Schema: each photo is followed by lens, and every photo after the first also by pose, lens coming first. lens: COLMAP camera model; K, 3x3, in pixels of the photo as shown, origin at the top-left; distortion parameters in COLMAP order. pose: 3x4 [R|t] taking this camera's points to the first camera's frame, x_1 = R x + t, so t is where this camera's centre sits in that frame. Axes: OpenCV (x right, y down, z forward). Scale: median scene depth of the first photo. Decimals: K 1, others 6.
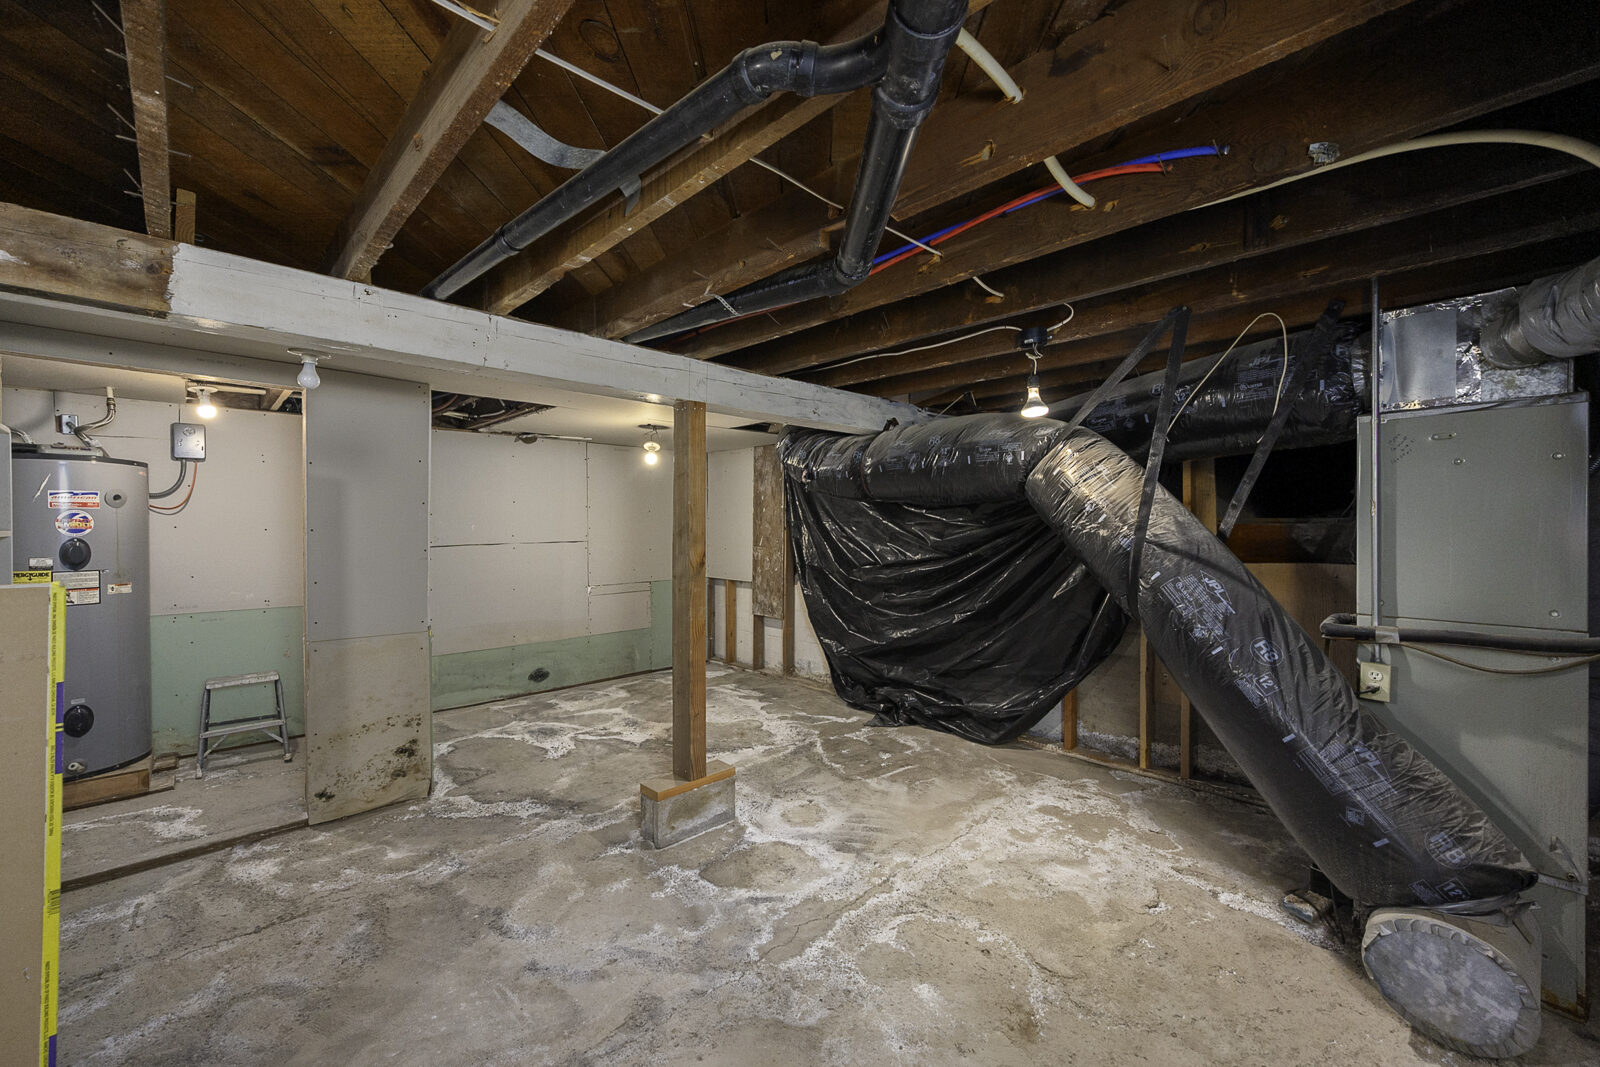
lens RADIAL K [[630.3, 0, 800.0], [0, 630.3, 533.5], [0, 0, 1]] dist [-0.002446, -0.000203]
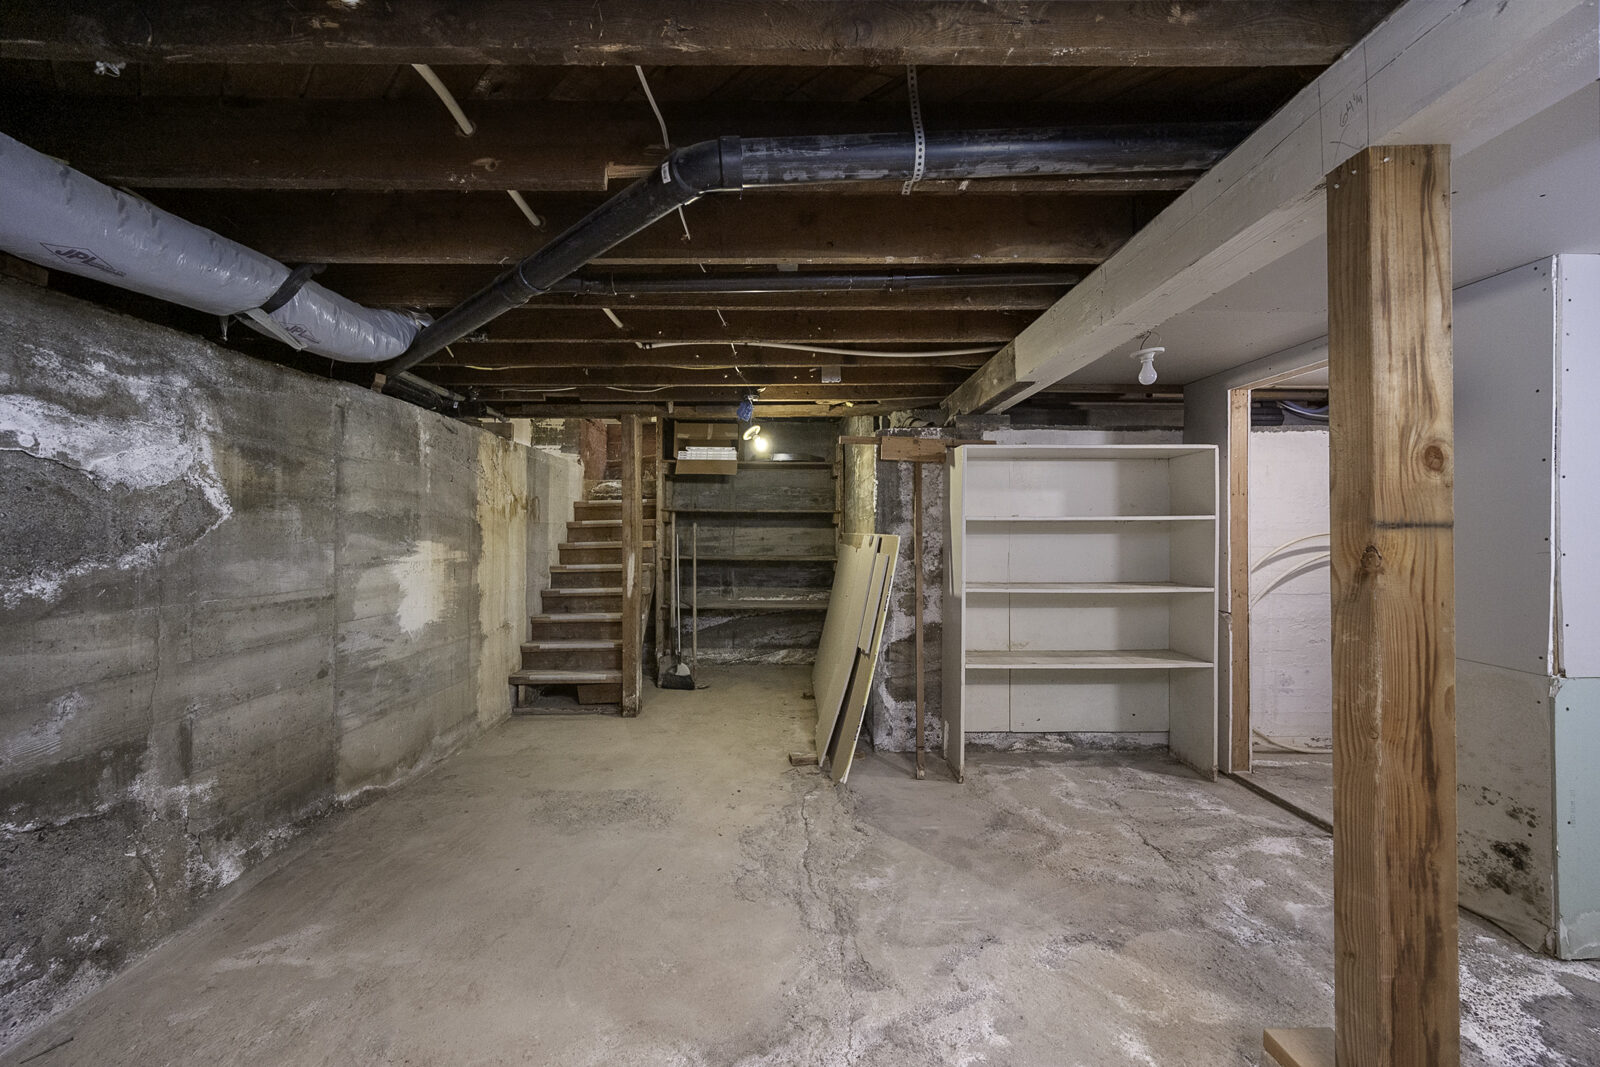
lens RADIAL K [[635.5, 0, 811.6], [0, 635.5, 532.4], [0, 0, 1]] dist [-0.003324, 0.000370]
pose [[-0.675256, 0.001964, -0.737581, 0.327971], [-0.004364, 0.999968, 0.006658, 0.020772], [0.737570, 0.007715, -0.675226, 0.937478]]
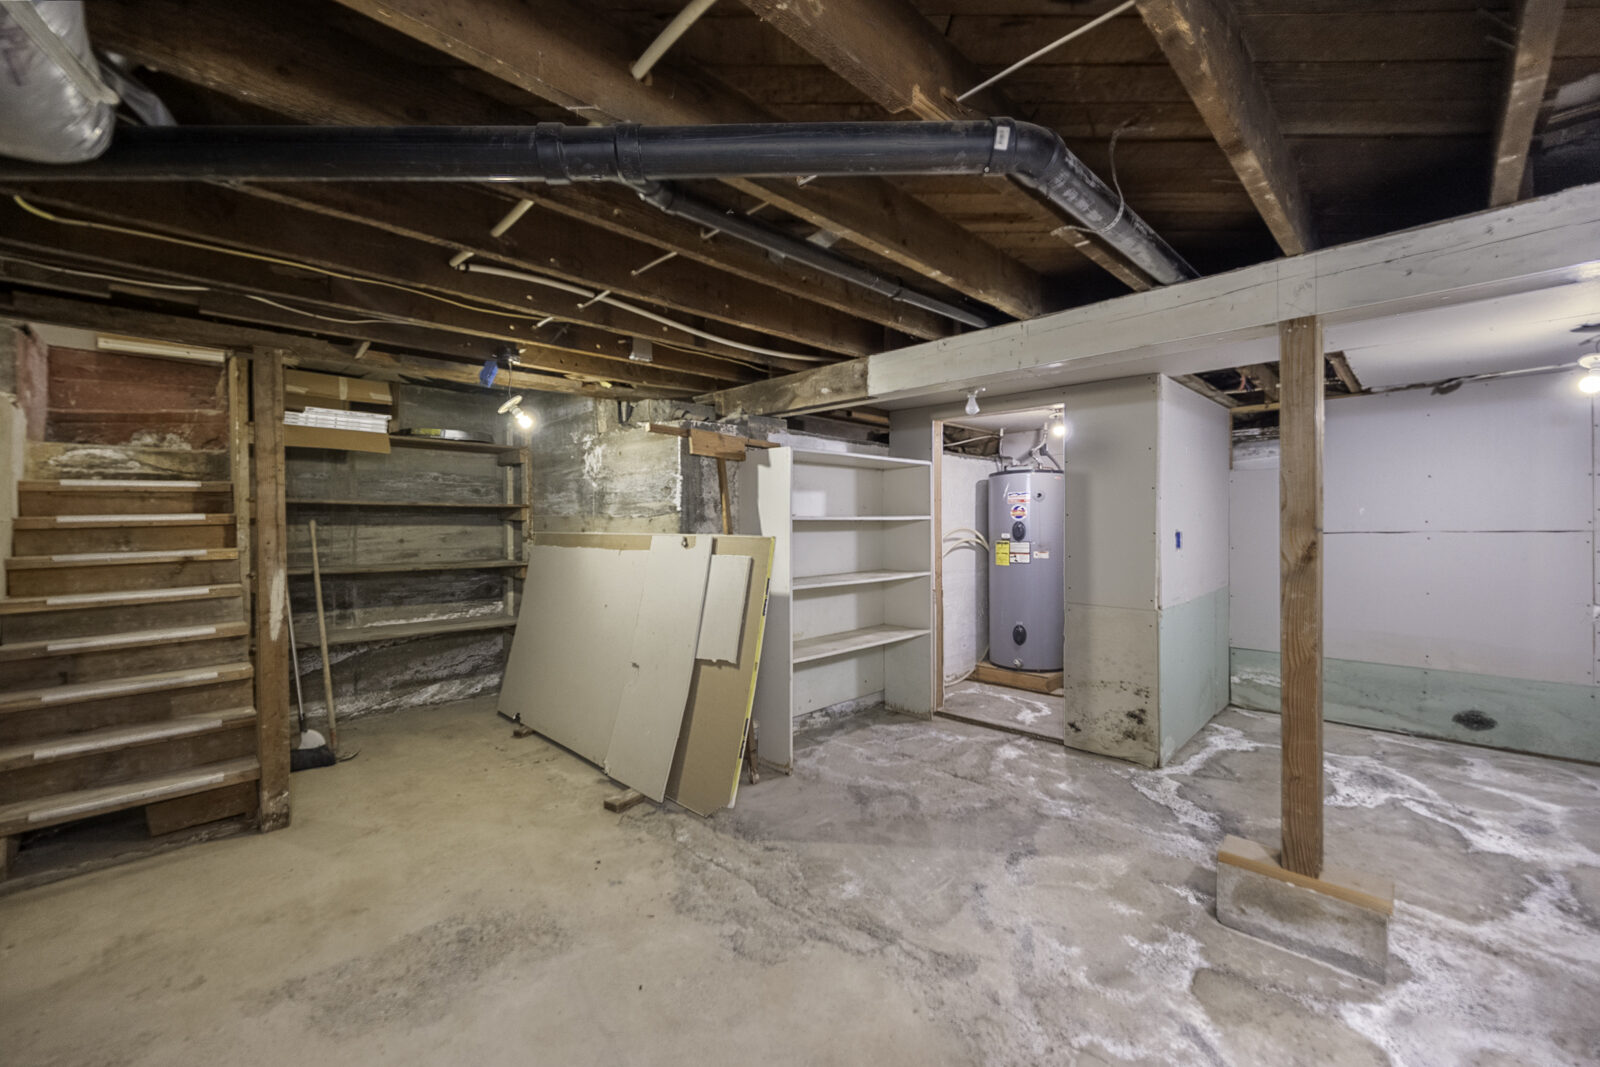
lens RADIAL K [[635.5, 0, 811.6], [0, 635.5, 532.4], [0, 0, 1]] dist [-0.003324, 0.000370]
pose [[0.030699, 0.015465, -0.999409, 0.463532], [-0.001863, 0.999879, 0.015415, 0.010702], [0.999527, 0.001388, 0.030725, 0.418016]]
